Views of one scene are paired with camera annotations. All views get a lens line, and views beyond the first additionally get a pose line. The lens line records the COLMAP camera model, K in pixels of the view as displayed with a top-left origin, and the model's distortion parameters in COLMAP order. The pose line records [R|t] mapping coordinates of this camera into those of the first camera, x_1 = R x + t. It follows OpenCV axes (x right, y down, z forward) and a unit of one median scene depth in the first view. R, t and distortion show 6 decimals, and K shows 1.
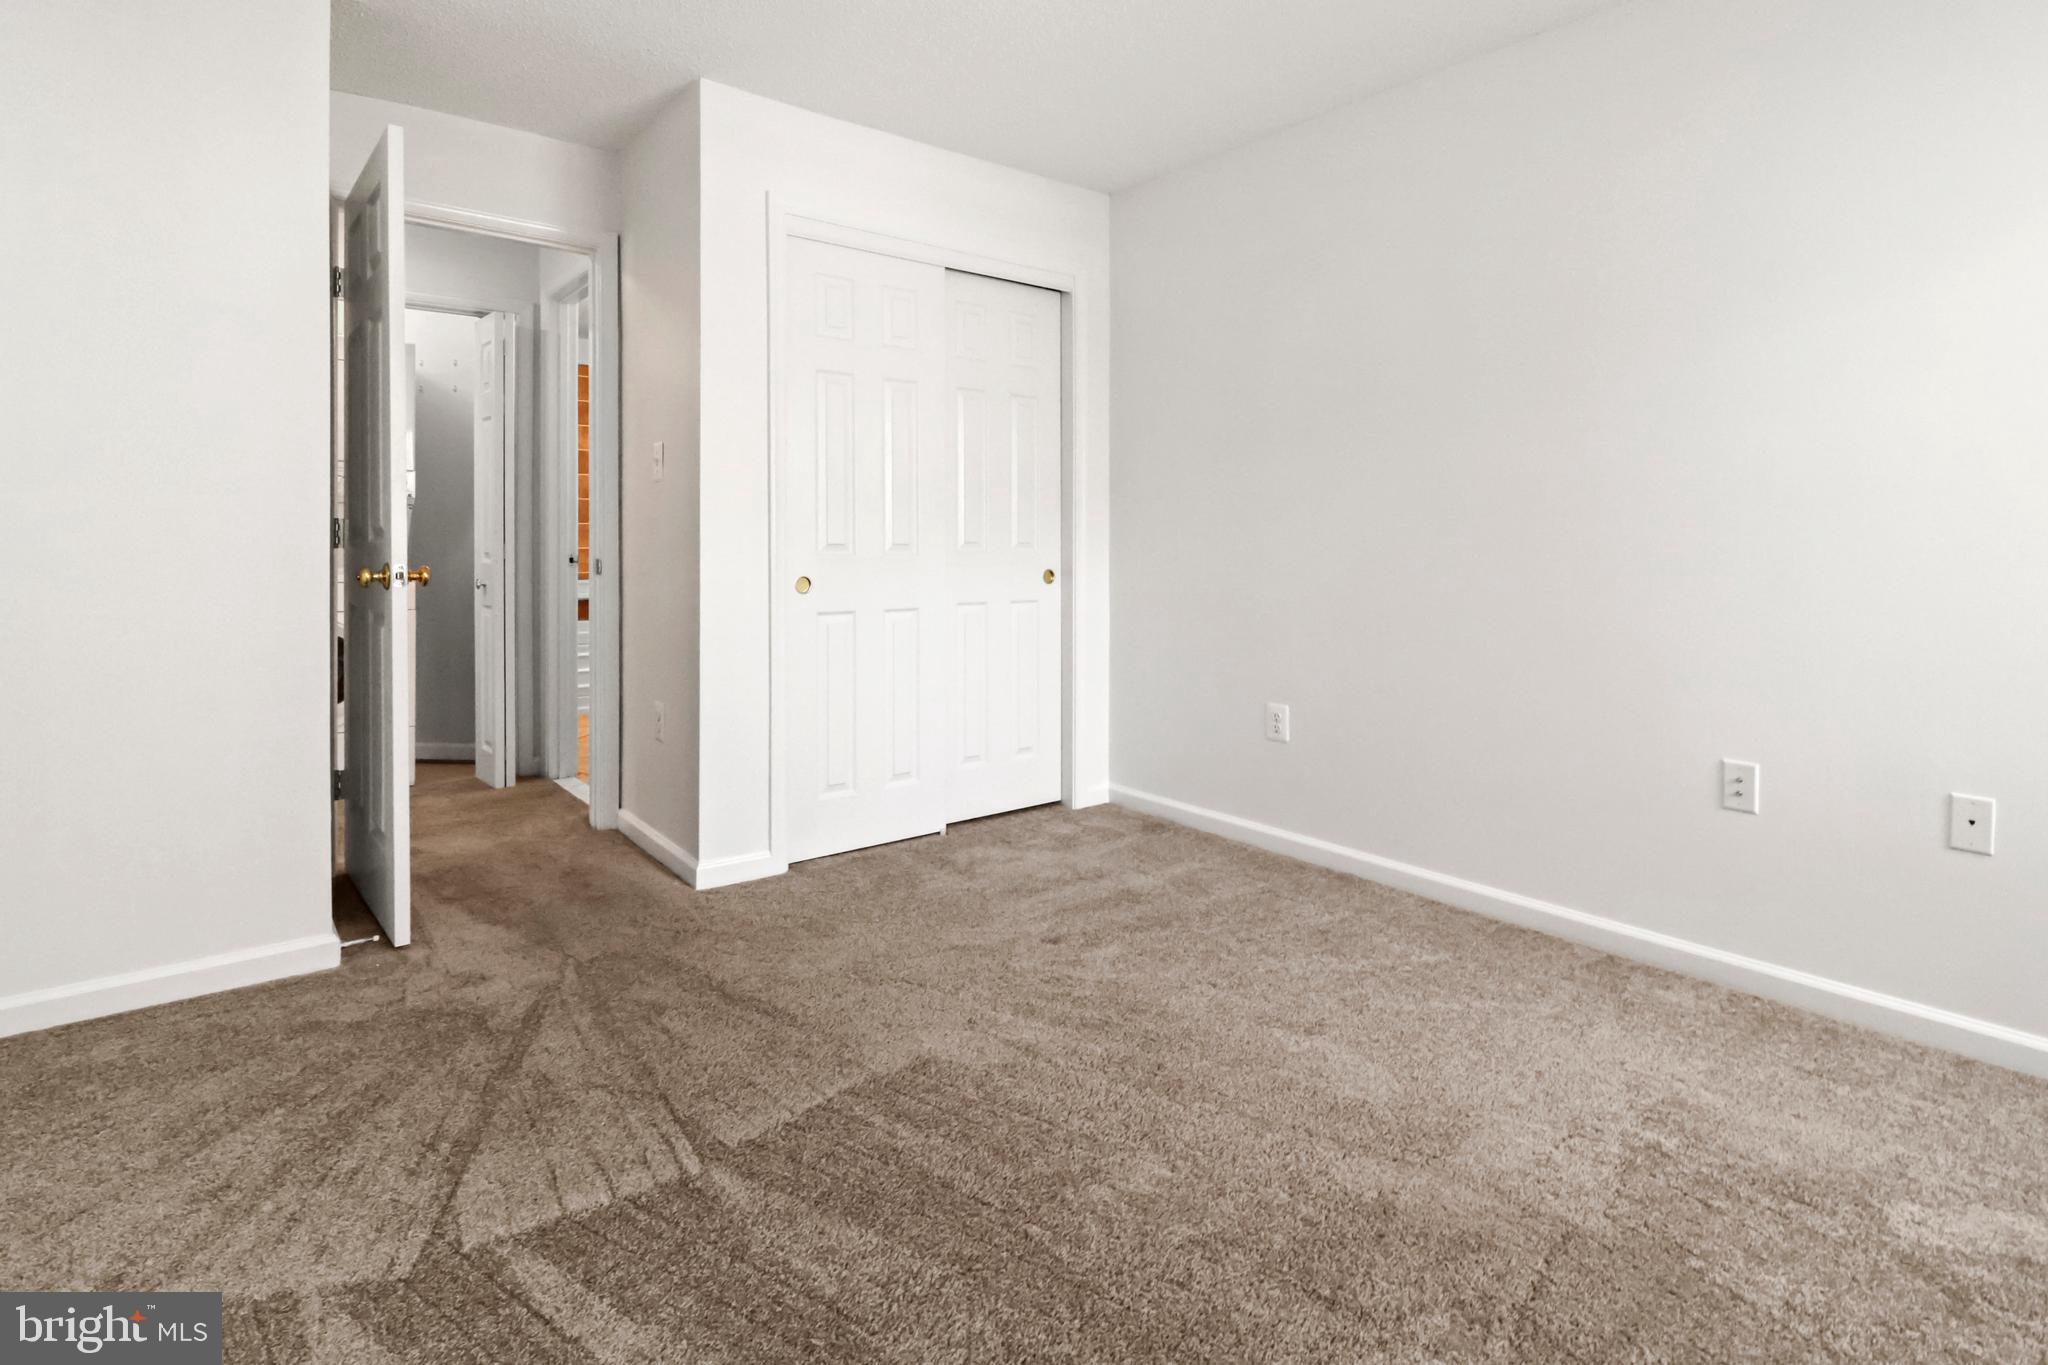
lens RADIAL K [[1007.0, 0, 1022.0], [0, 1007.0, 561.7], [0, 0, 1]] dist [0.001334, -0.011547]
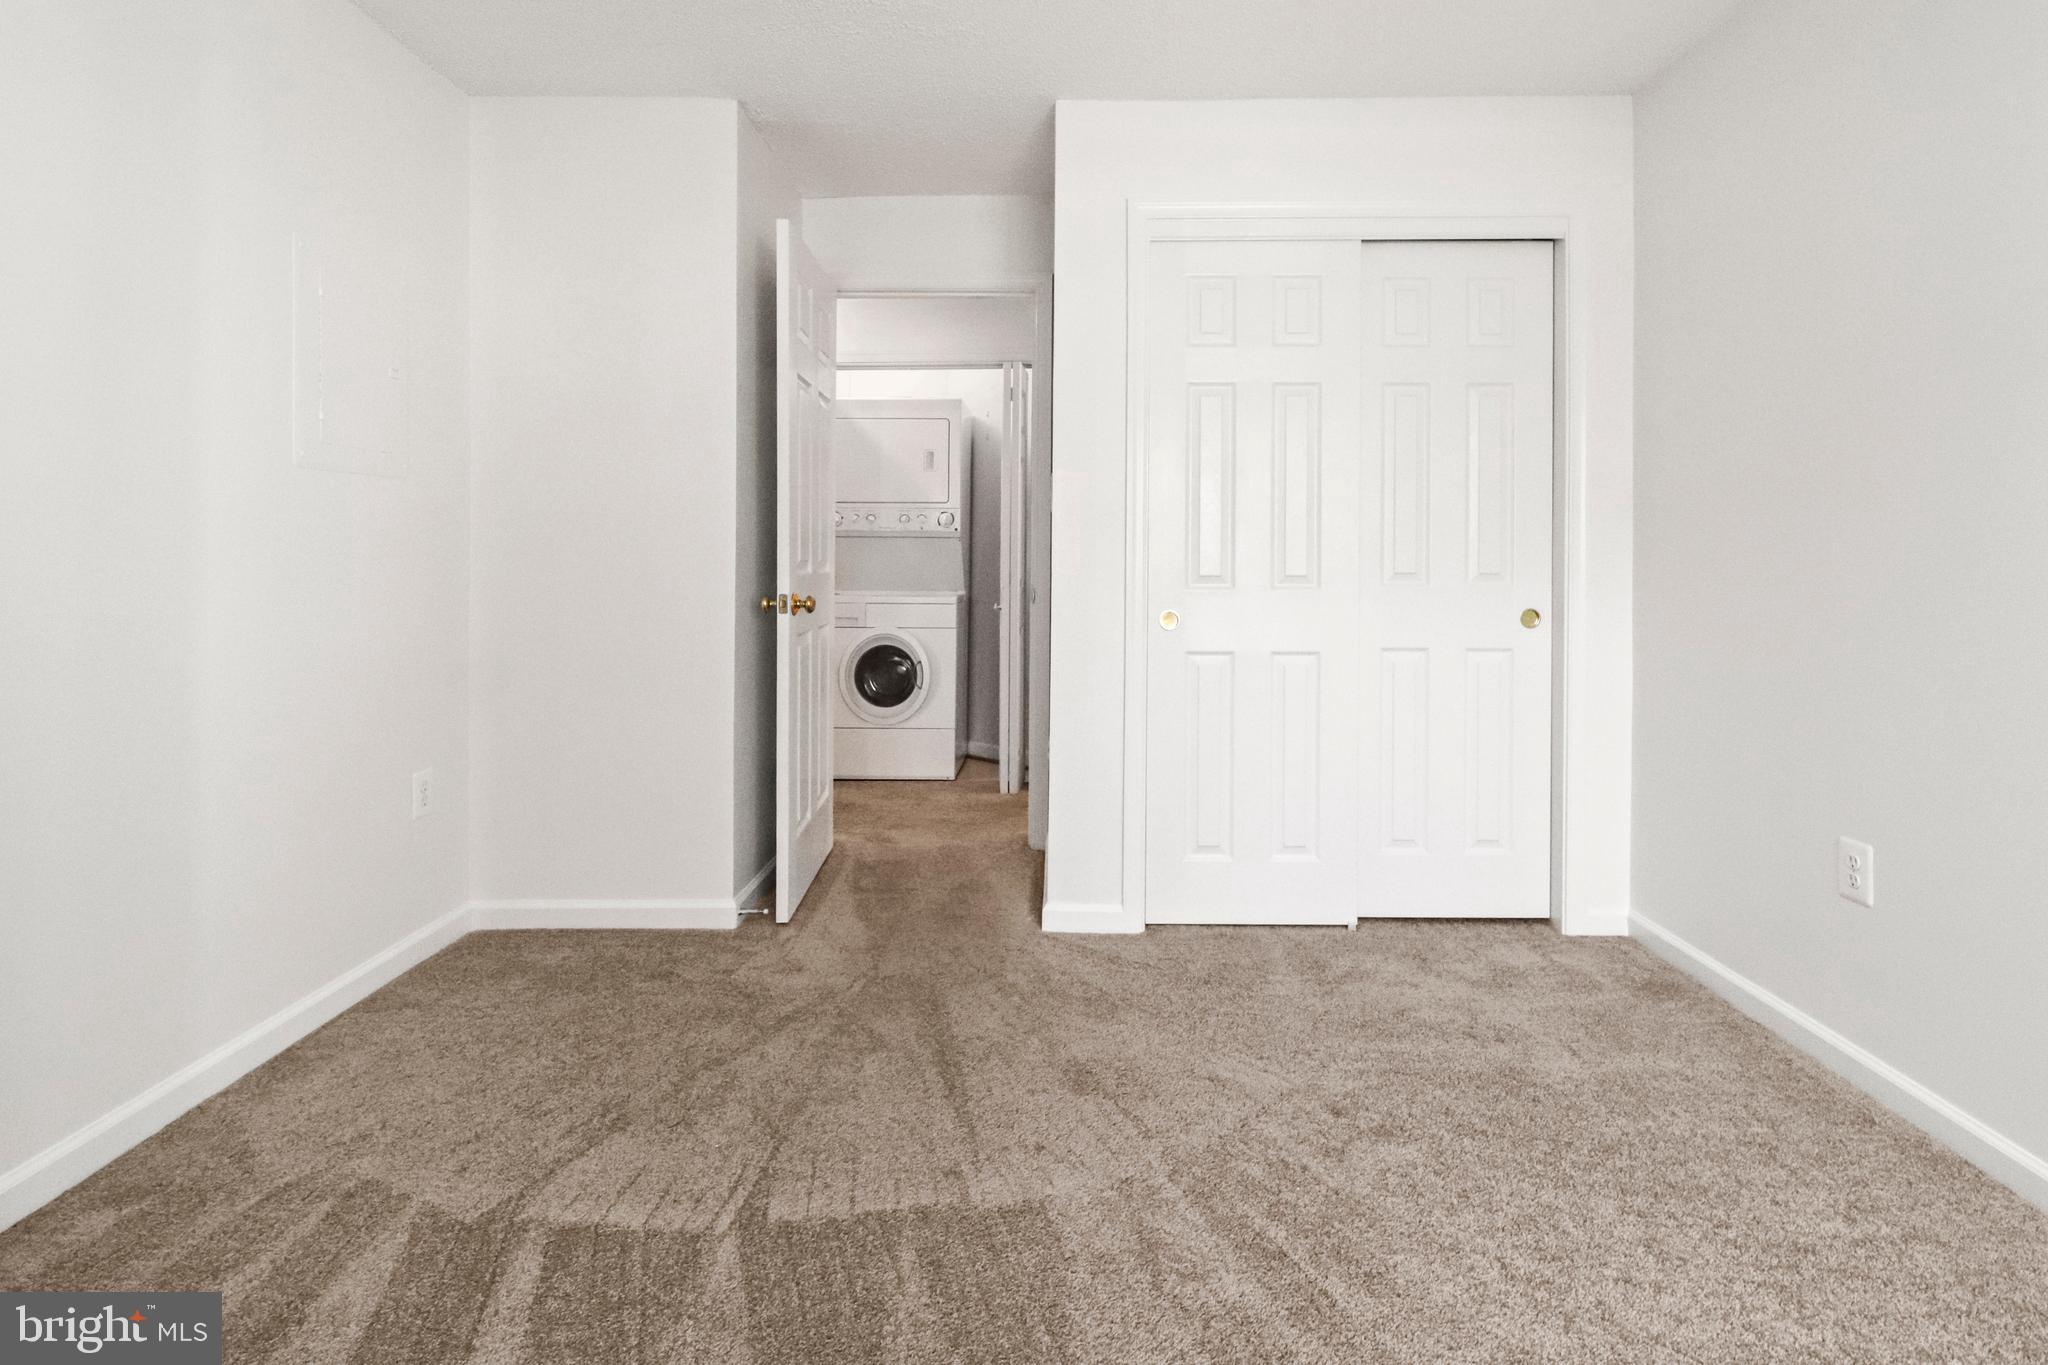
lens RADIAL K [[1000.1, 0, 977.2], [0, 1000.1, 569.6], [0, 0, 1]] dist [0.006045, -0.012994]
pose [[0.770831, 0.000580, -0.637039, 0.302111], [-0.009310, 0.999903, -0.010355, -0.016551], [0.636972, 0.013913, 0.770762, 0.251970]]
